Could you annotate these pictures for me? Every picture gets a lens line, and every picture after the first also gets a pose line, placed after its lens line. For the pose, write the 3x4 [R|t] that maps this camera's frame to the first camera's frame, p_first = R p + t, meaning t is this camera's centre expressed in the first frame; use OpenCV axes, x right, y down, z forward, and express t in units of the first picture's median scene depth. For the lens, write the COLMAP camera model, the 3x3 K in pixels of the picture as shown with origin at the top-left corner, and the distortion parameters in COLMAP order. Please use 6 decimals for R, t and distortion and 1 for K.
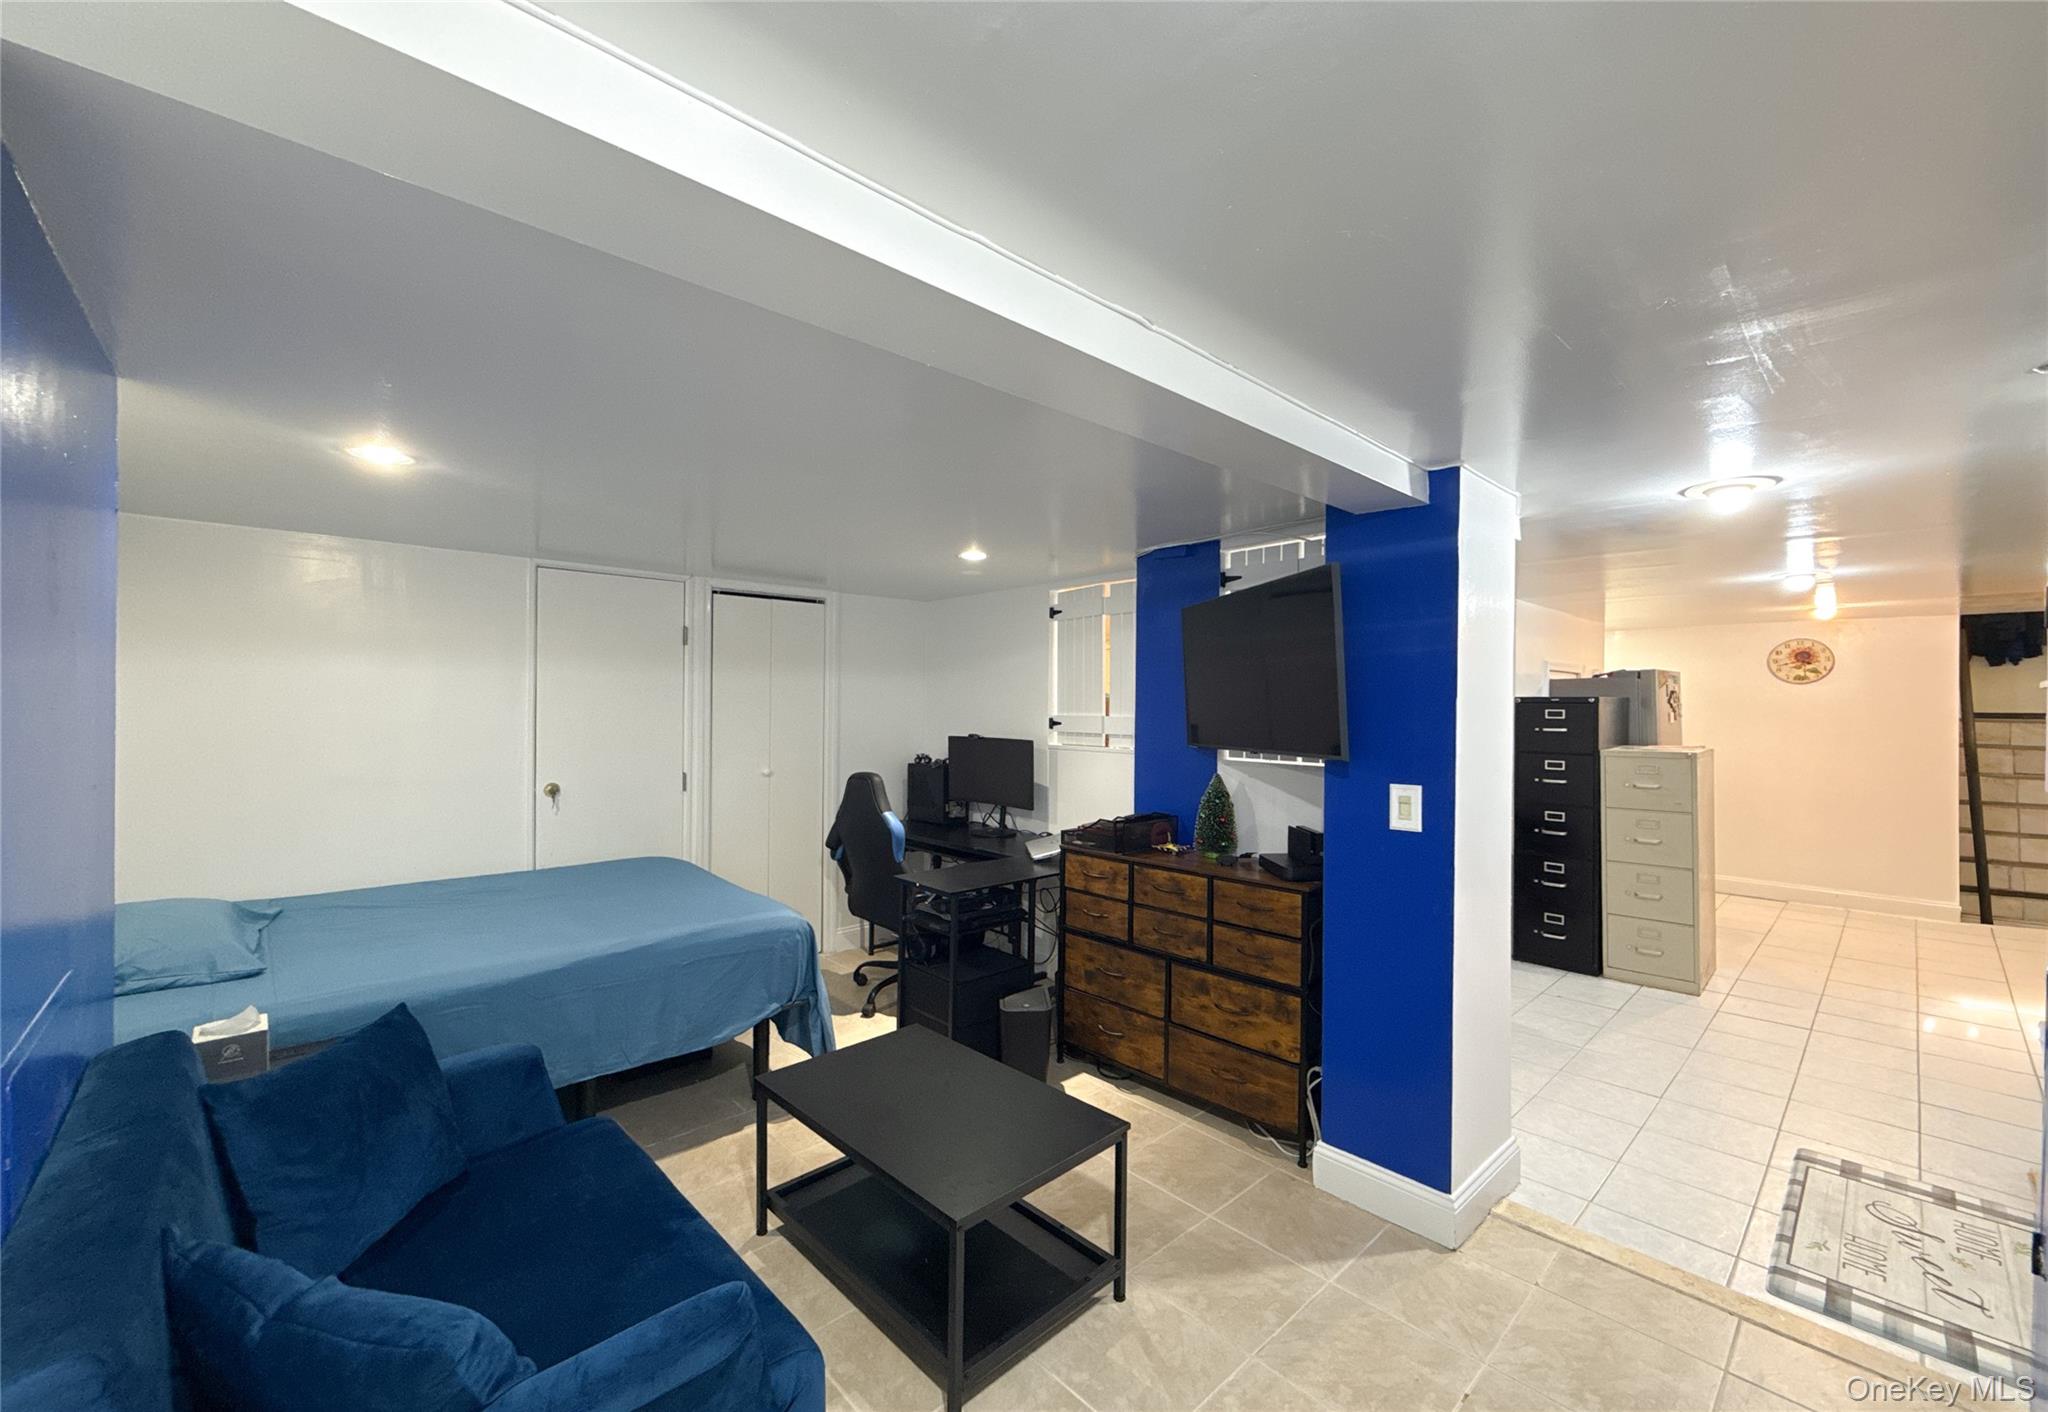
lens RADIAL K [[829.4, 0, 1024.0], [0, 829.4, 706.0], [0, 0, 1]] dist [0.002734, 0.000153]
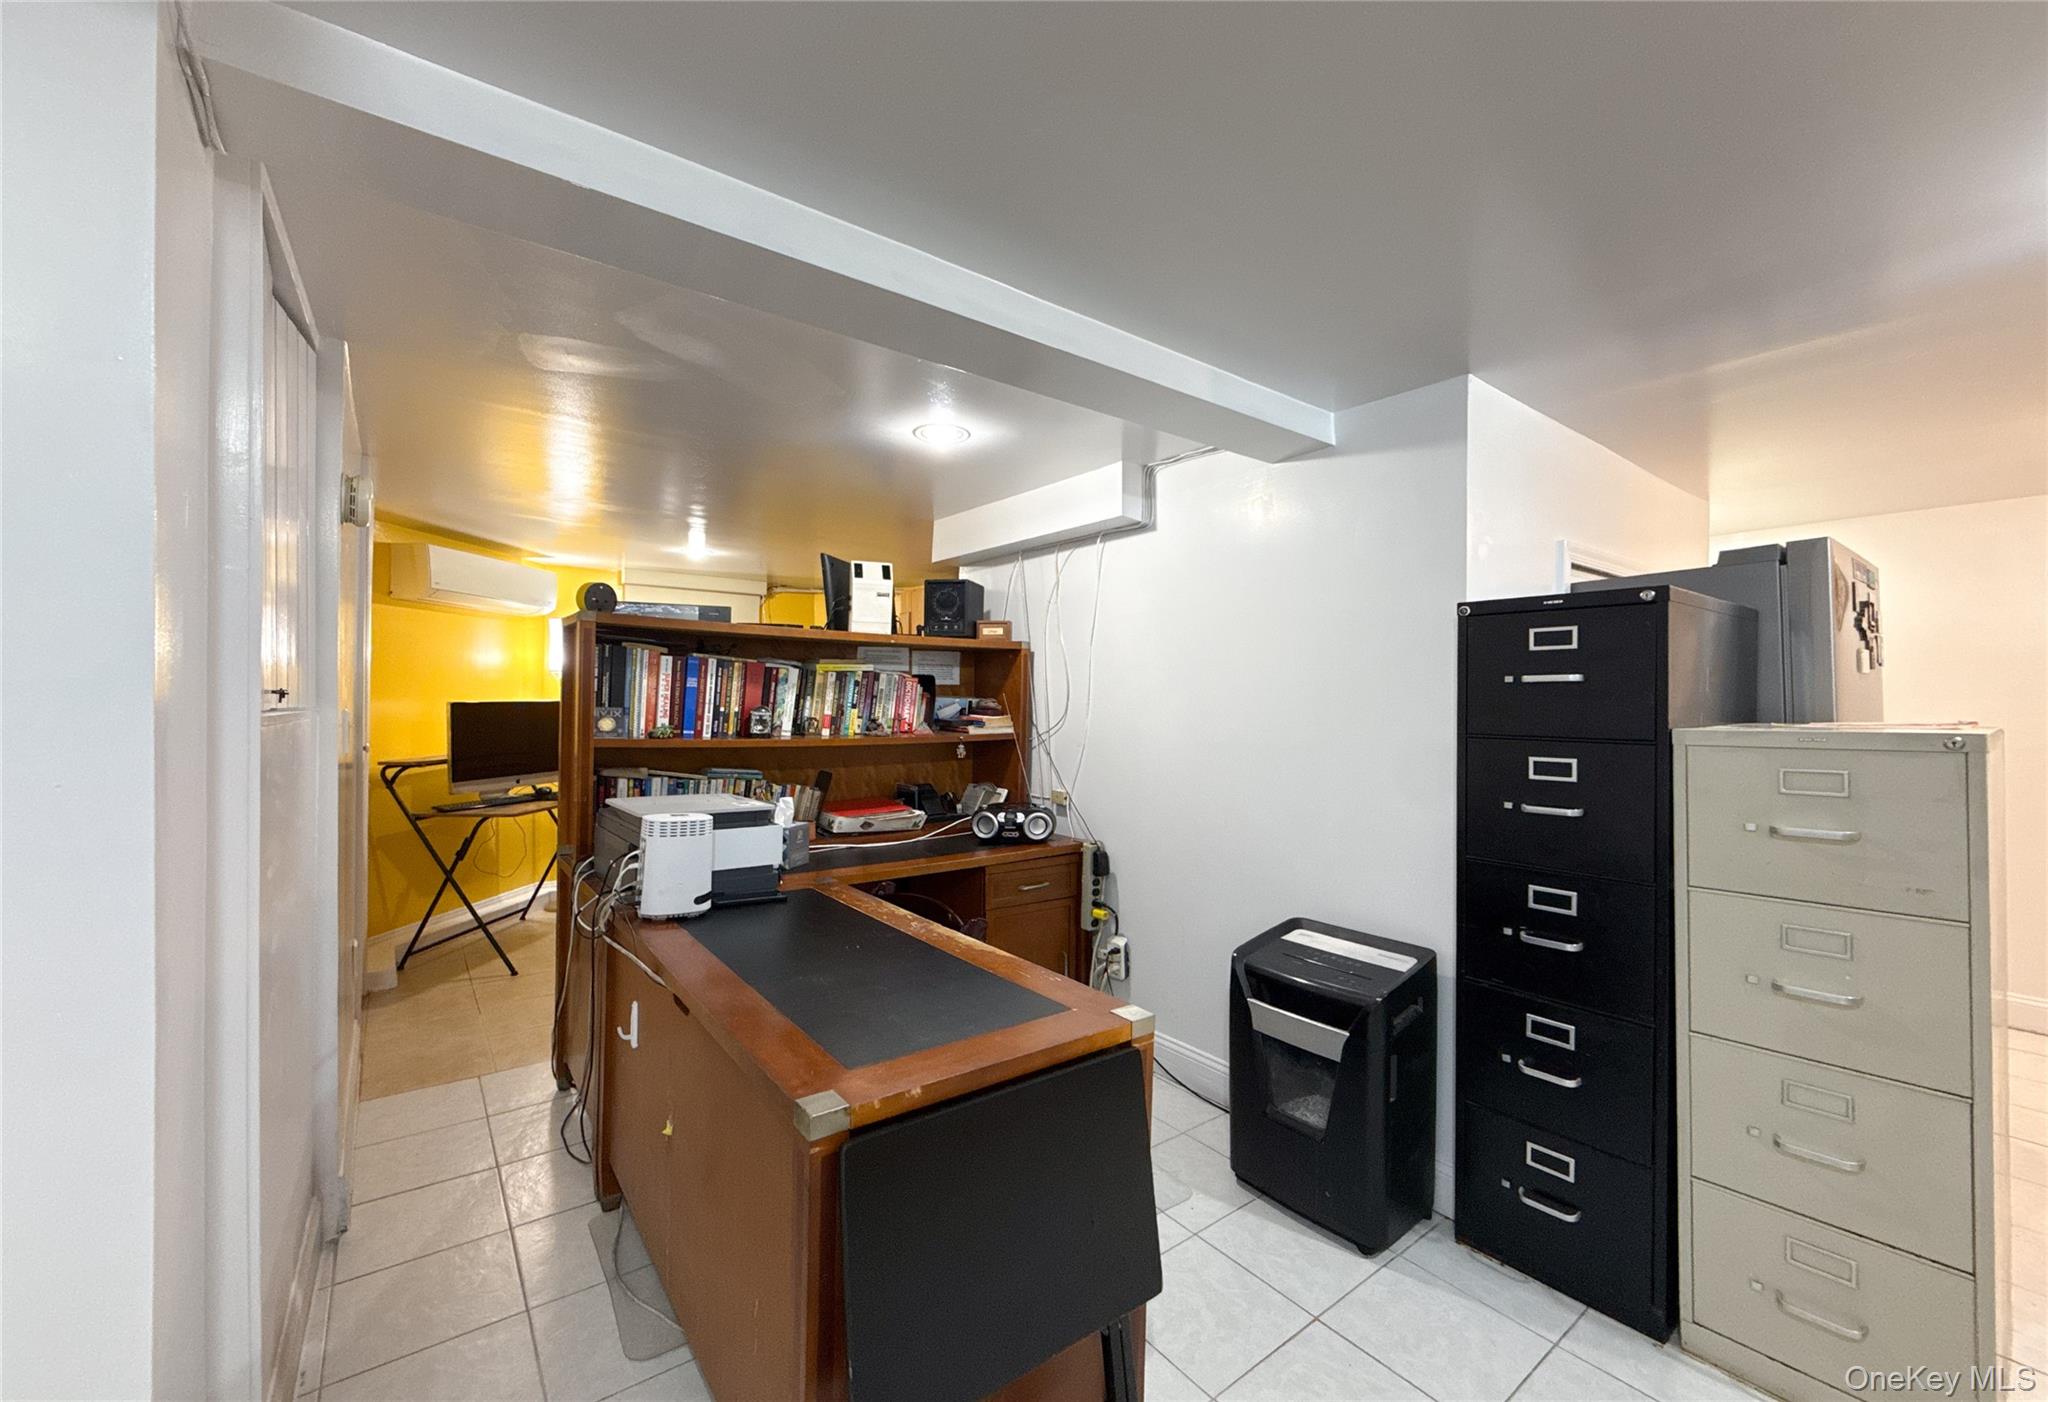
lens RADIAL K [[823.0, 0, 1006.2], [0, 823.0, 707.5], [0, 0, 1]] dist [-0.000741, -0.000115]
pose [[0.994197, -0.001508, -0.107565, 0.639419], [0.001978, 0.999989, 0.004264, 0.060181], [0.107557, -0.004452, 0.994189, 0.882705]]
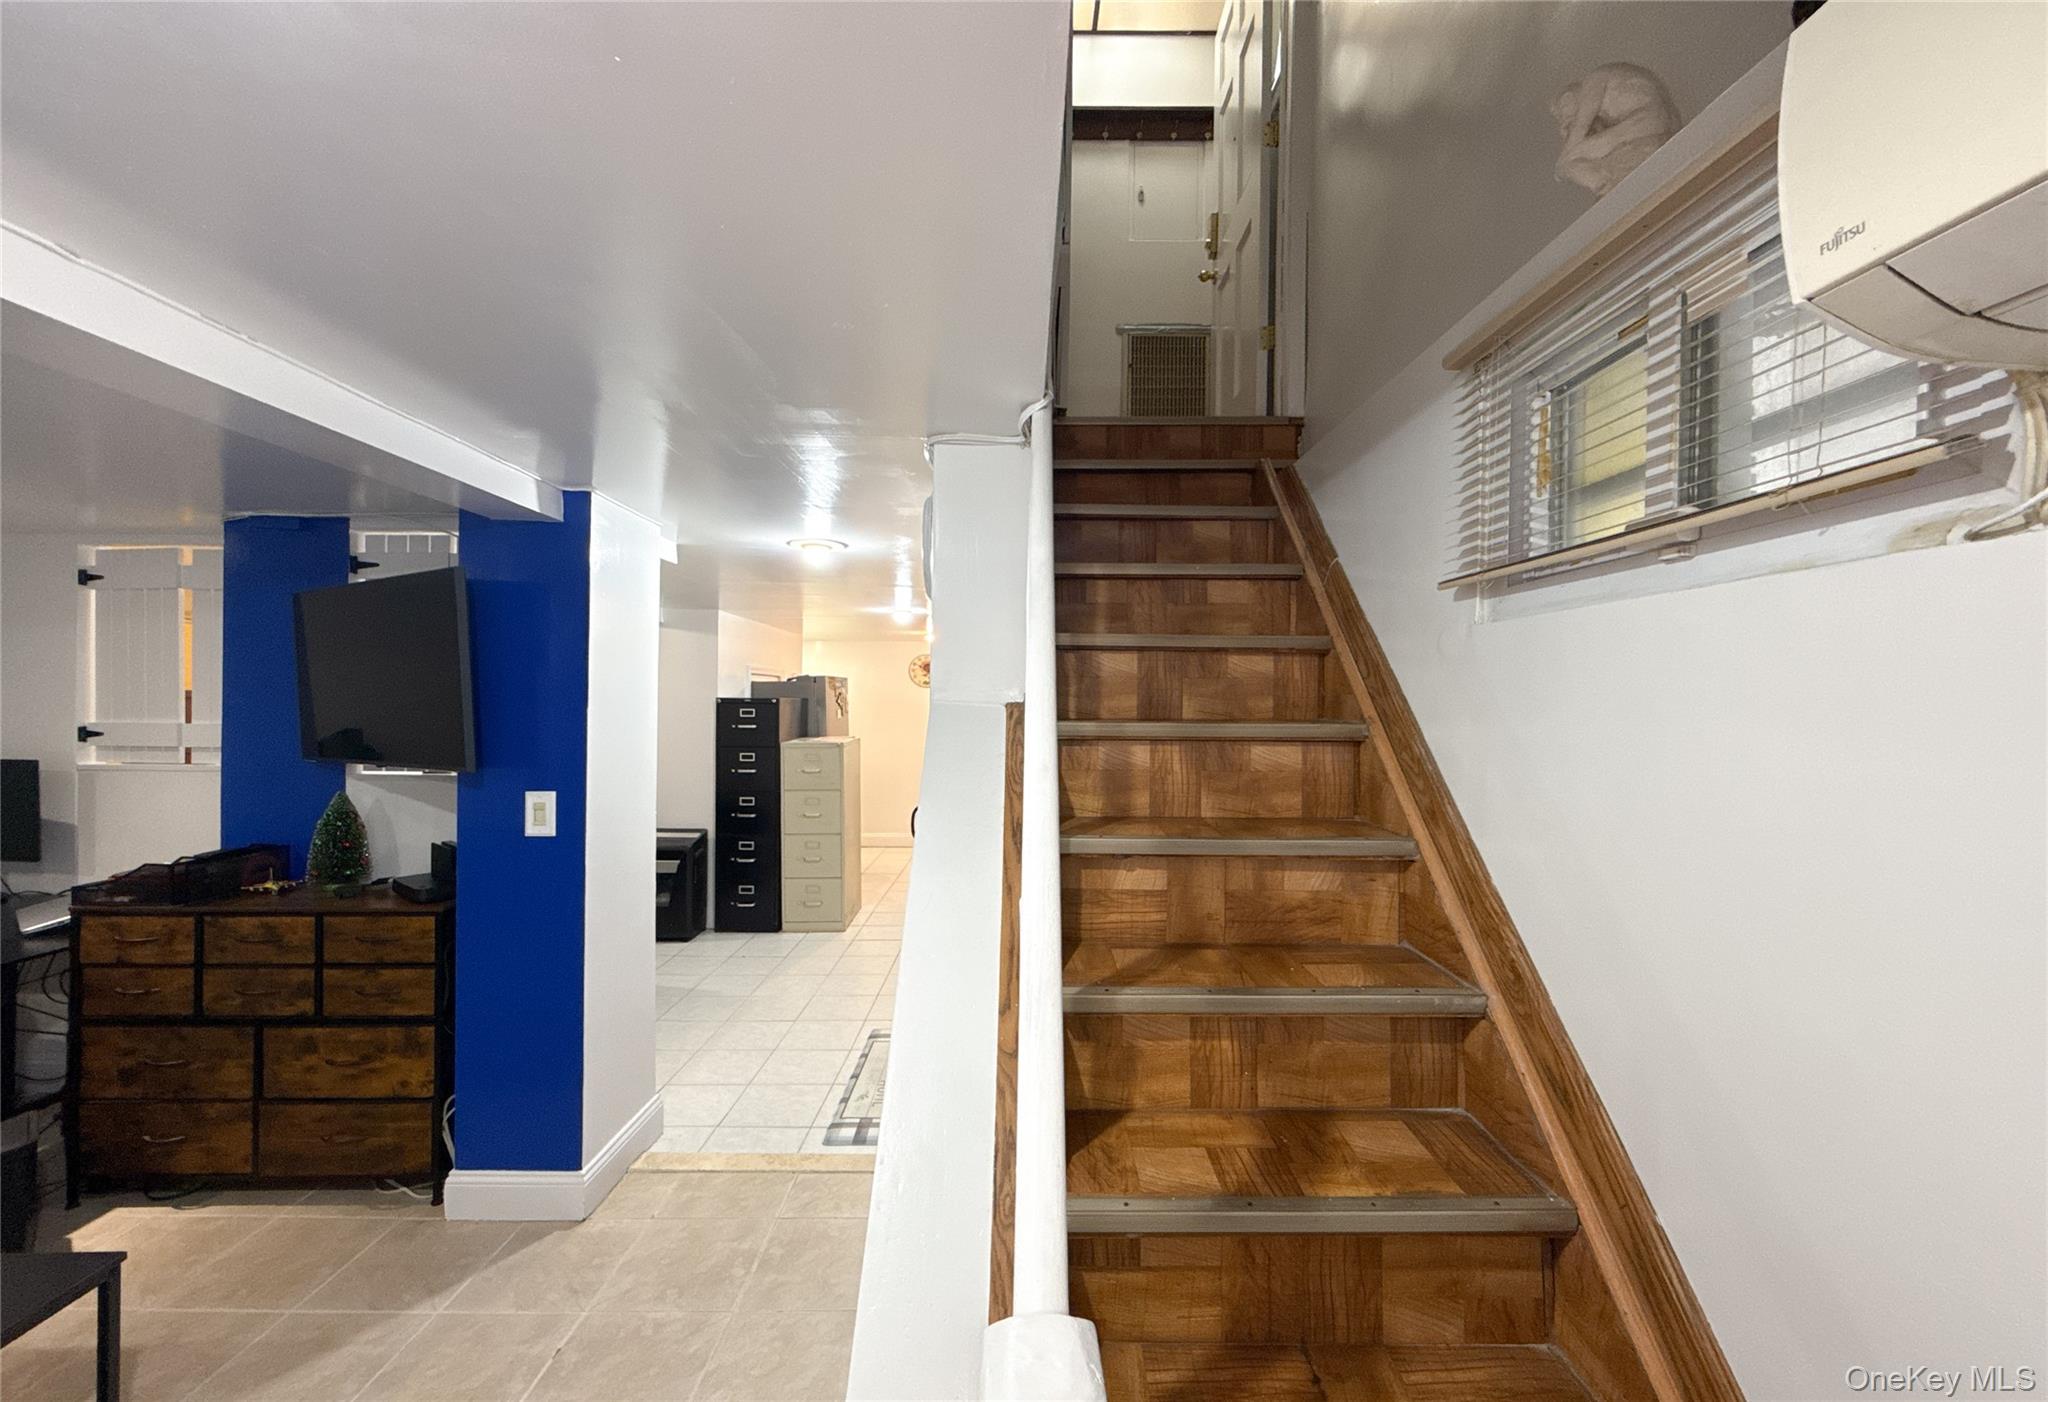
lens RADIAL K [[829.6, 0, 1030.5], [0, 829.6, 707.3], [0, 0, 1]] dist [0.000534, 0.000236]
pose [[0.678228, -0.006057, 0.734827, 0.089582], [-0.002332, 0.999943, 0.010395, -0.016423], [-0.734848, -0.008764, 0.678175, -0.108217]]
